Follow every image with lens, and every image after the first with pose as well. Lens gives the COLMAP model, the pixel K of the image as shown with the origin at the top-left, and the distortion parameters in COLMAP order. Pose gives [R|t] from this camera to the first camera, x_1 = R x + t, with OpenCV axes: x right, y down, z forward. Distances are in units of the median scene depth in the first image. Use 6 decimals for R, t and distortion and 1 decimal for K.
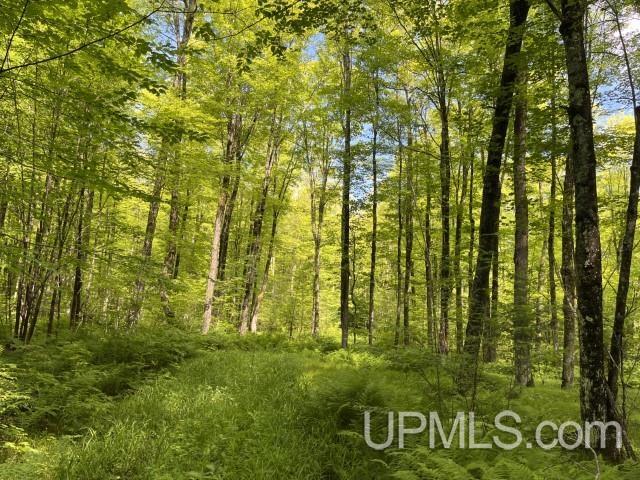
lens RADIAL K [[522.7, 0, 320.0], [0, 522.7, 240.0], [0, 0, 1]] dist [0.068443, -0.121919]
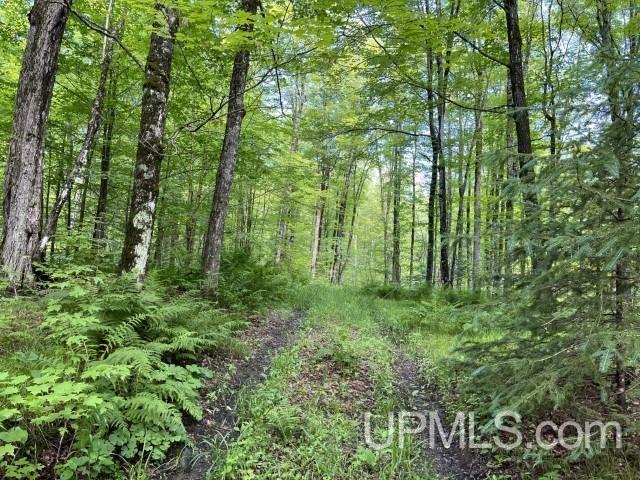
lens RADIAL K [[522.7, 0, 320.0], [0, 522.7, 240.0], [0, 0, 1]] dist [0.068443, -0.121919]
pose [[0.986942, -0.011111, -0.160693, 0.309968], [0.020396, 0.998209, 0.056247, -0.229019], [0.159780, -0.058790, 0.985400, -2.737475]]
